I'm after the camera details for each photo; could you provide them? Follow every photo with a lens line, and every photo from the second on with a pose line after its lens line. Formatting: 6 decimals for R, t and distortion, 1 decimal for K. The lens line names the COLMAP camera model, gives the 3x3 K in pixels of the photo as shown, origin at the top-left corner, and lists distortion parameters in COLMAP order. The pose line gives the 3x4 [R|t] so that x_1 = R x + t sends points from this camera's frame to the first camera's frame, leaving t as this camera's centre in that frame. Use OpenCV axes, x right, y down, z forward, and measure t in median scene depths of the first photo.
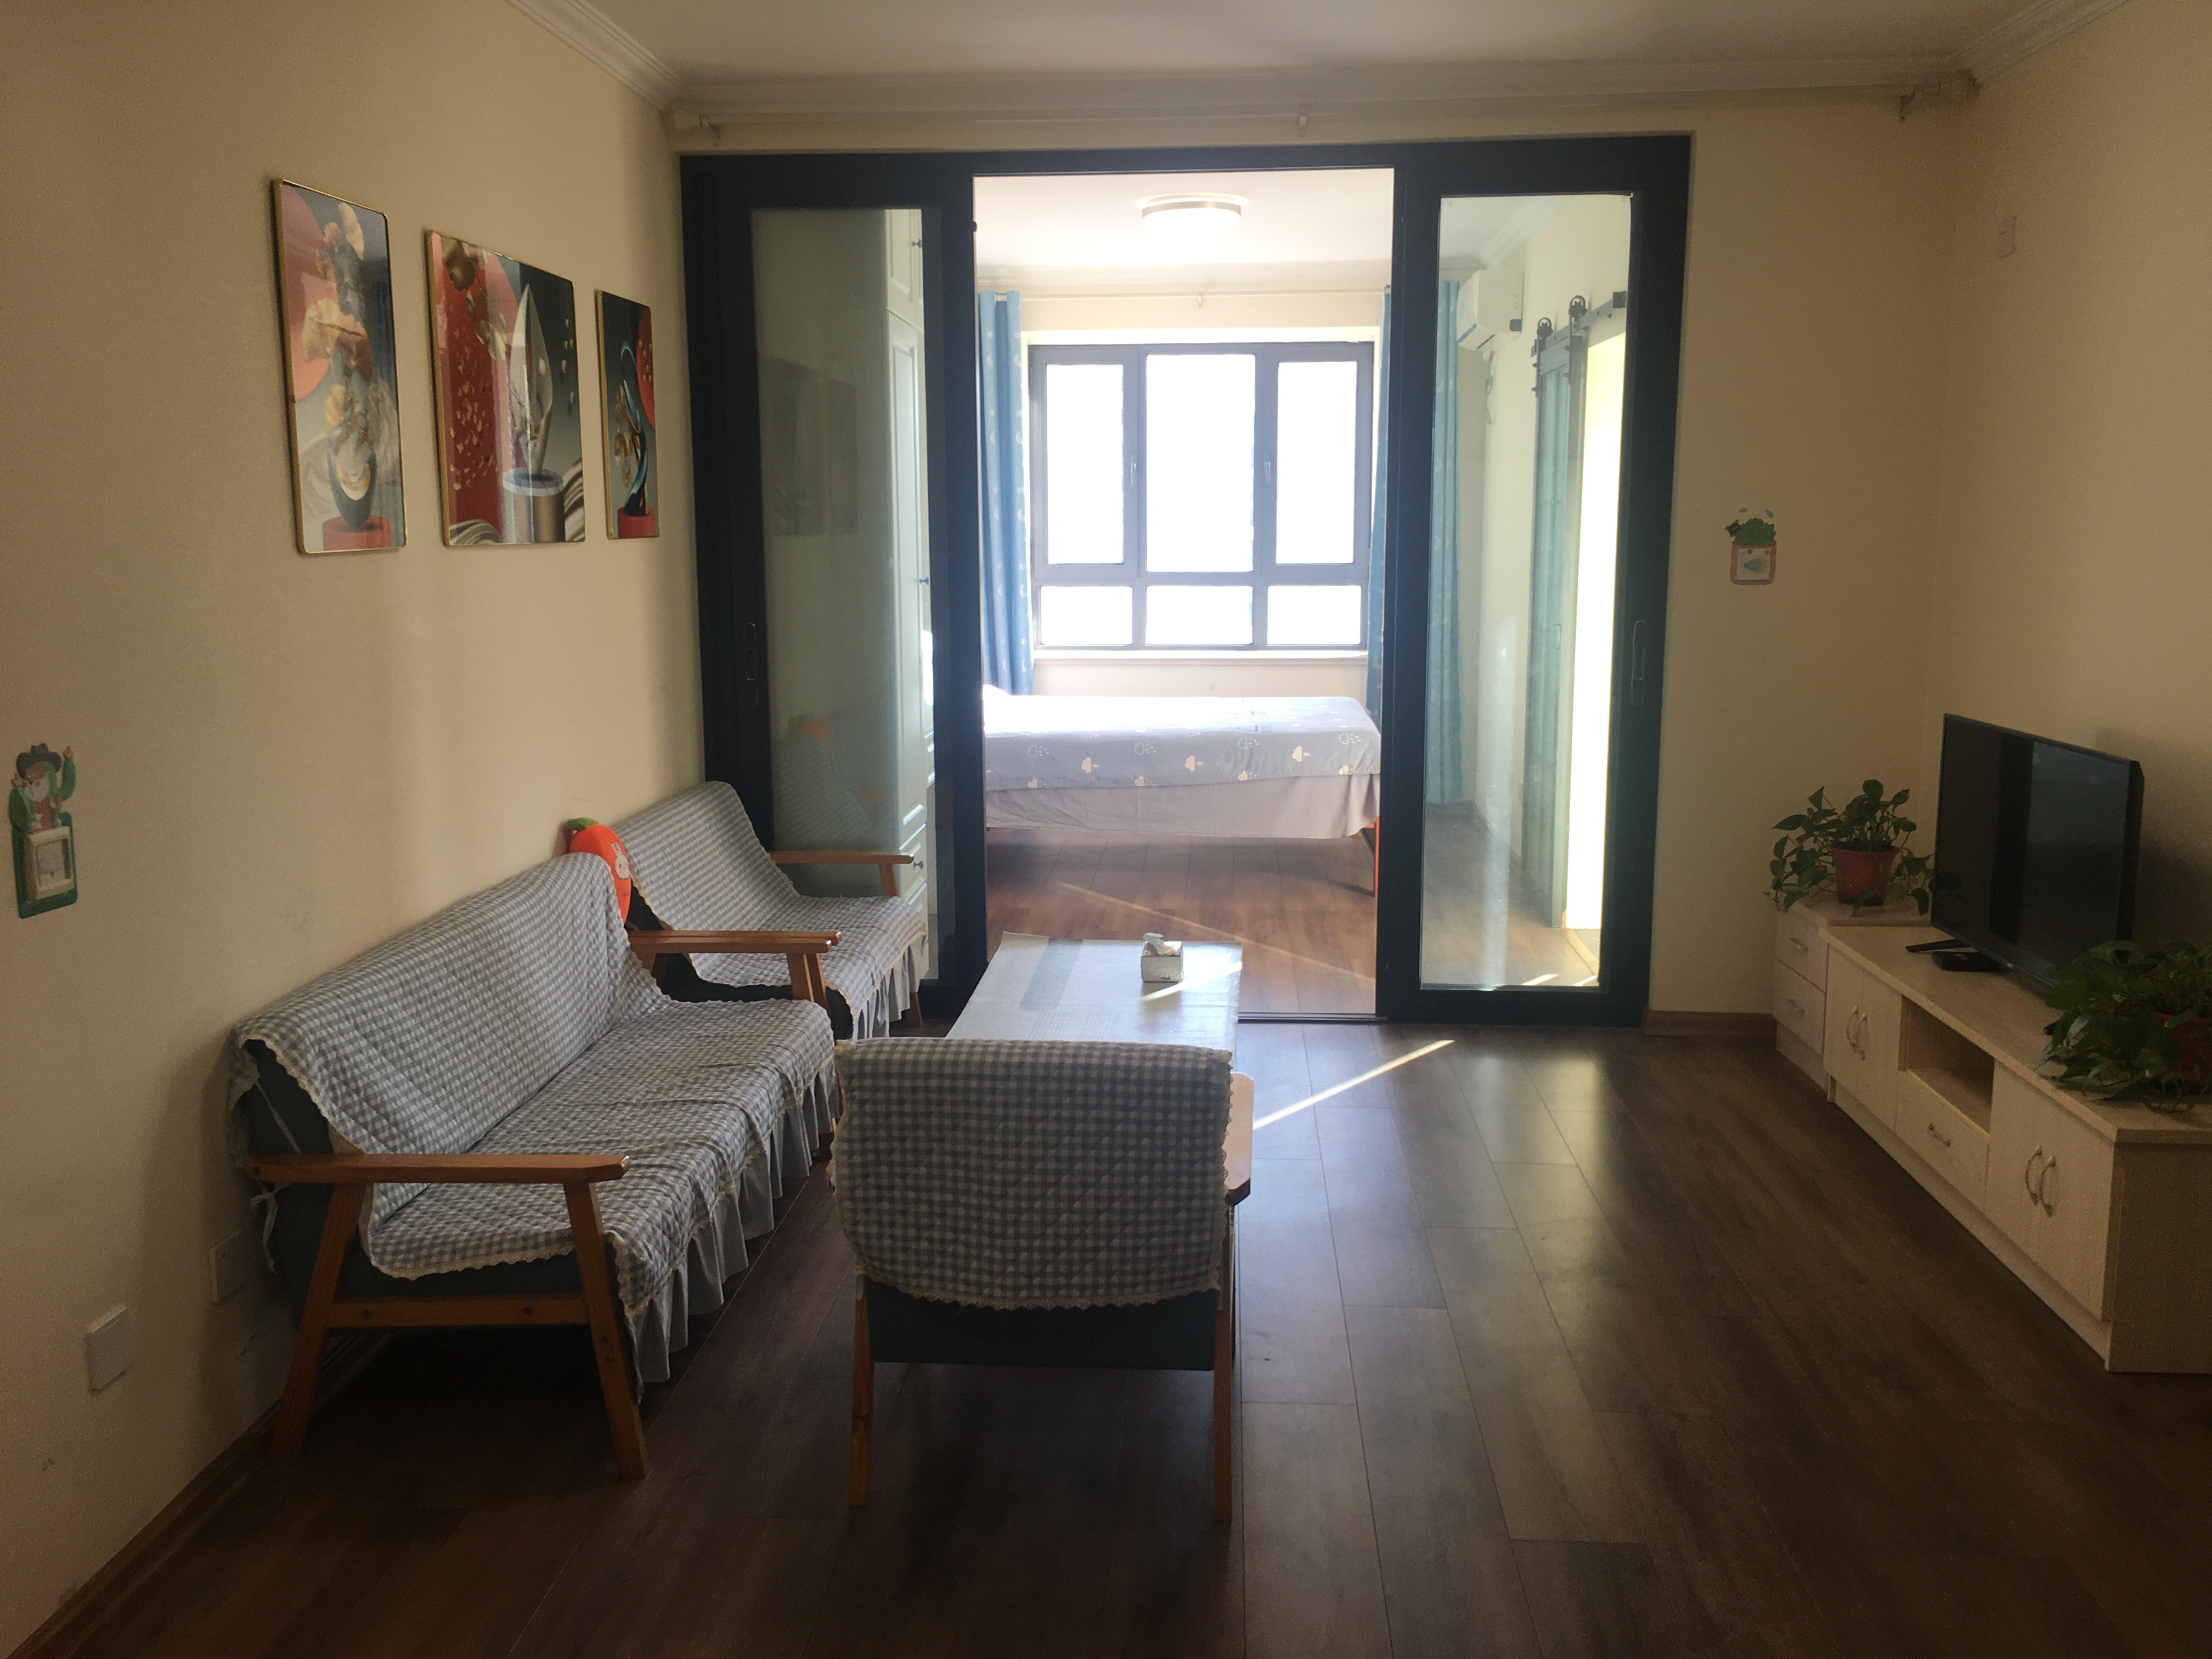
lens RADIAL K [[1867.2, 0, 1108.7], [0, 1867.2, 825.5], [0, 0, 1]] dist [0.000206, -0.002956]
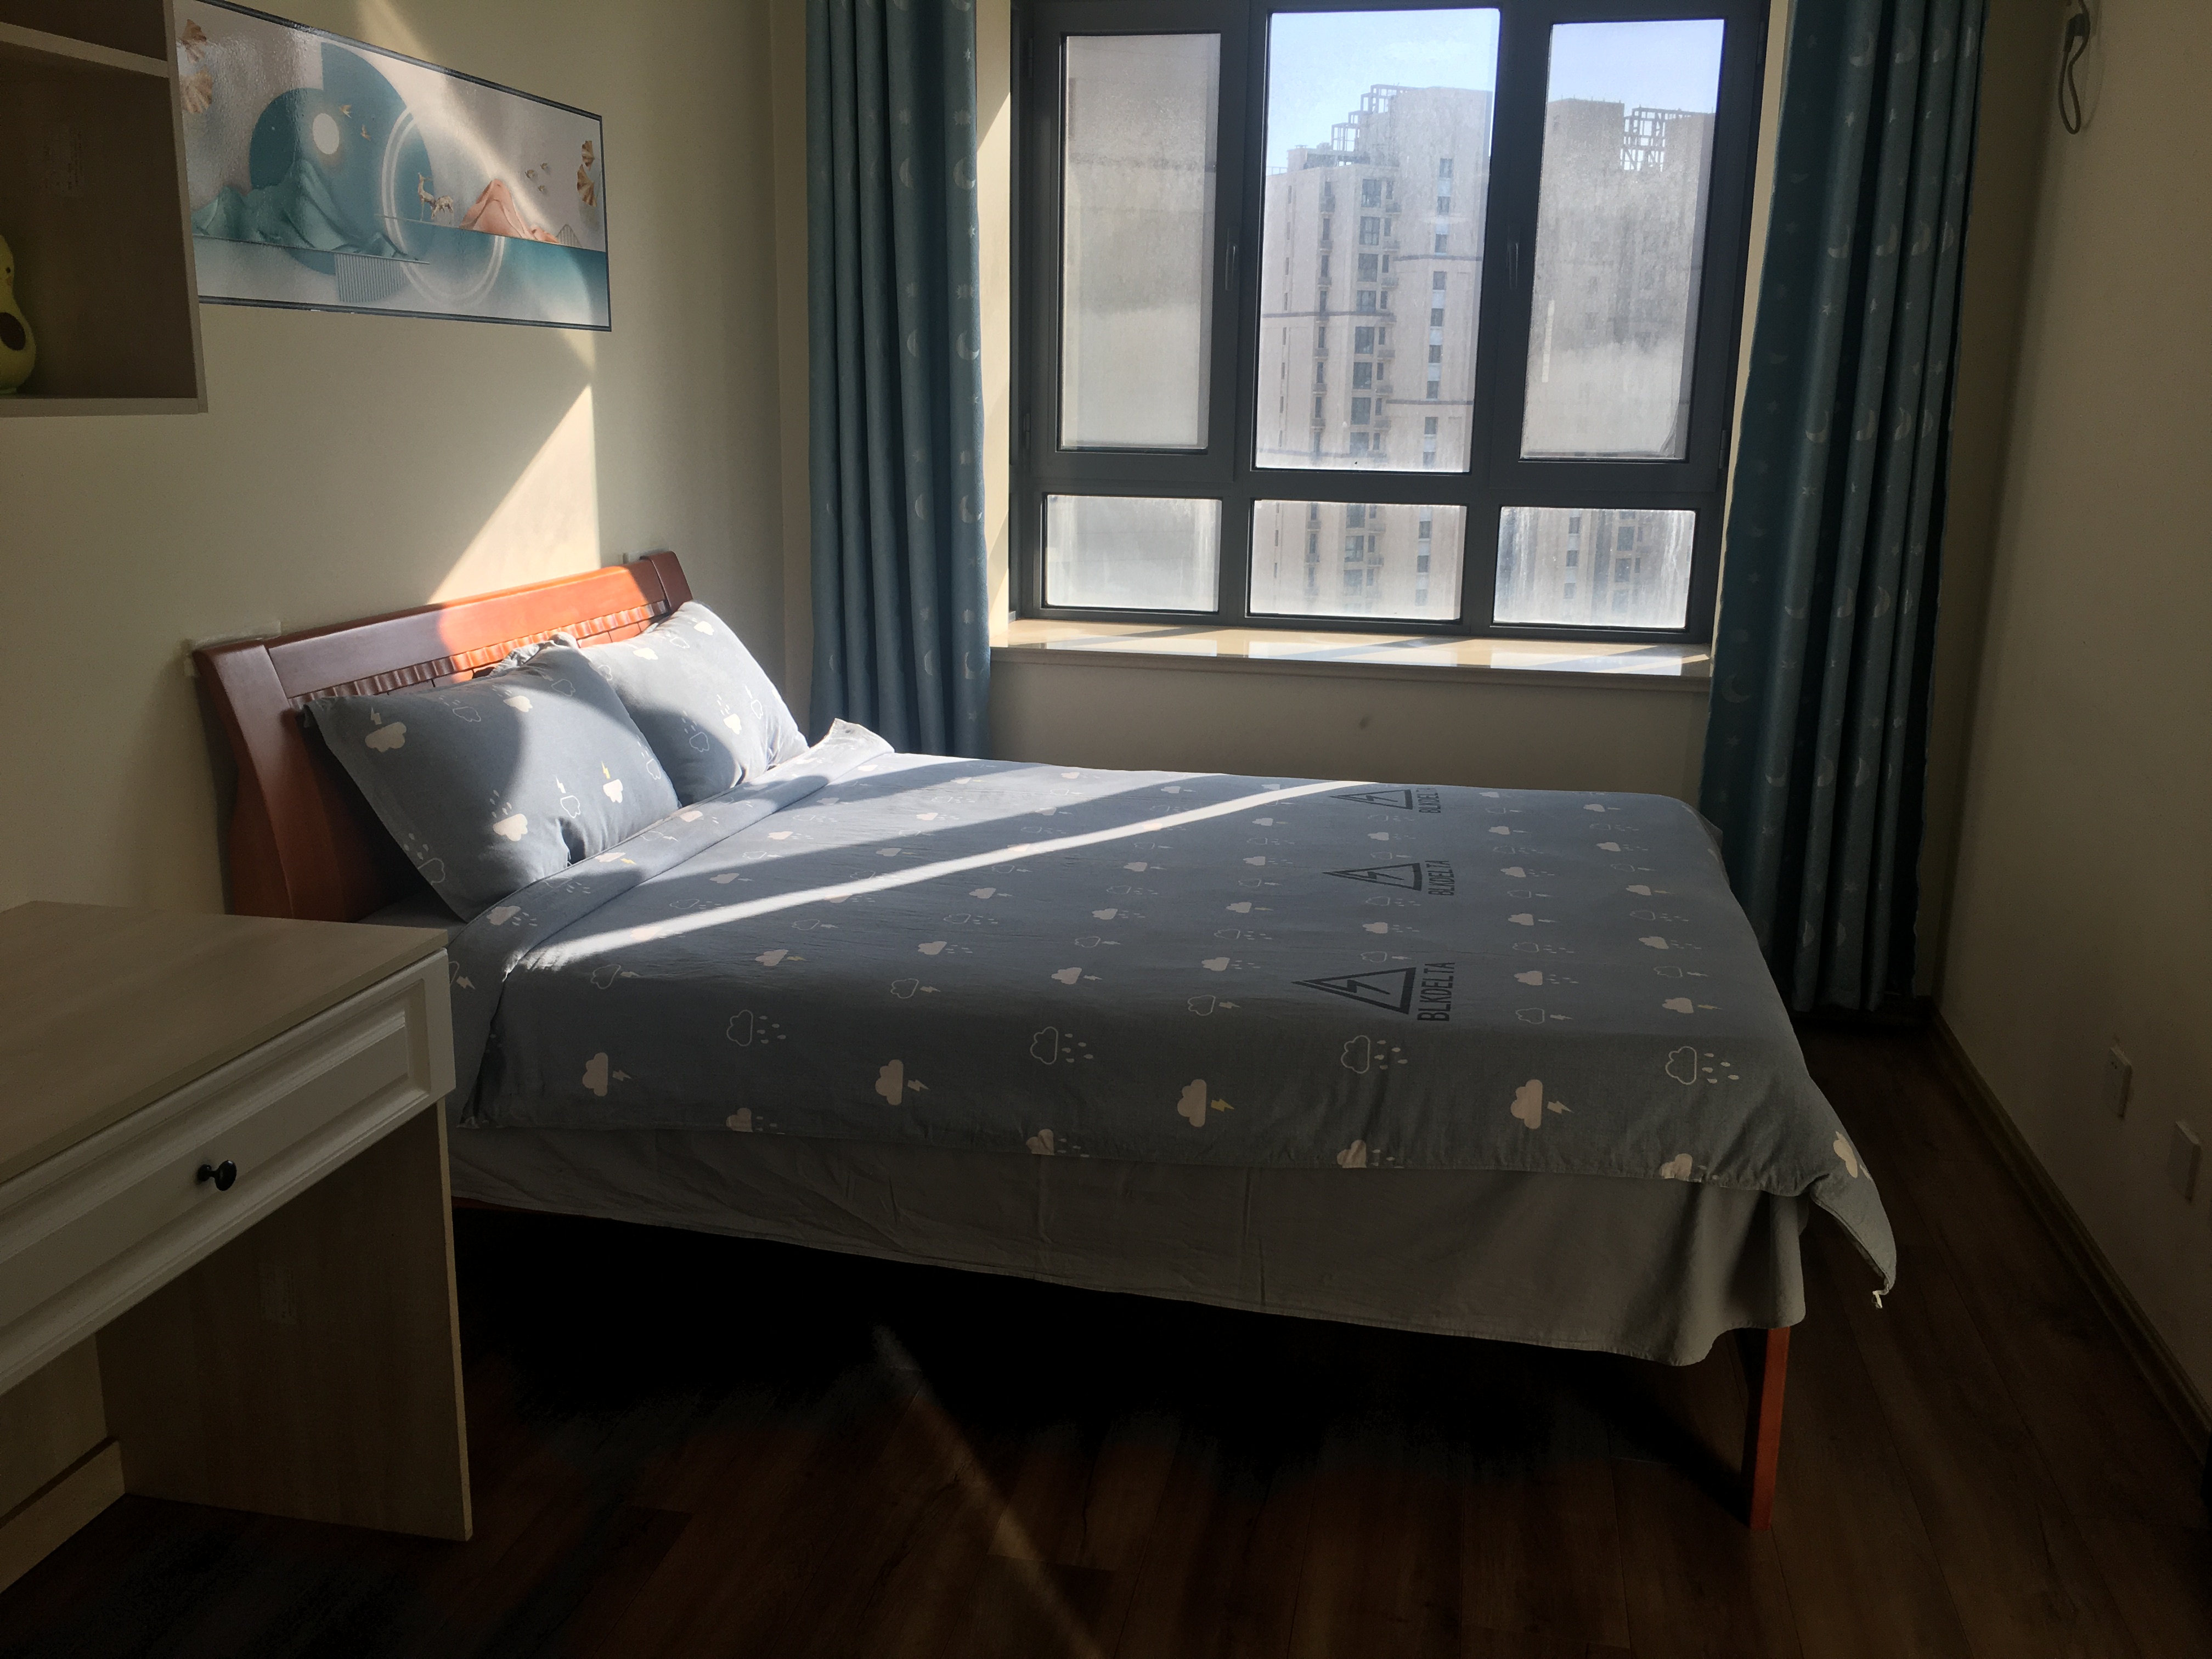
lens RADIAL K [[1867.2, 0, 1104.8], [0, 1867.2, 827.5], [0, 0, 1]] dist [0.000206, -0.002956]
pose [[0.990326, 0.049459, -0.129647, 0.053107], [-0.039445, 0.996117, 0.078705, -0.082899], [0.133036, -0.072830, 0.988432, 0.526127]]
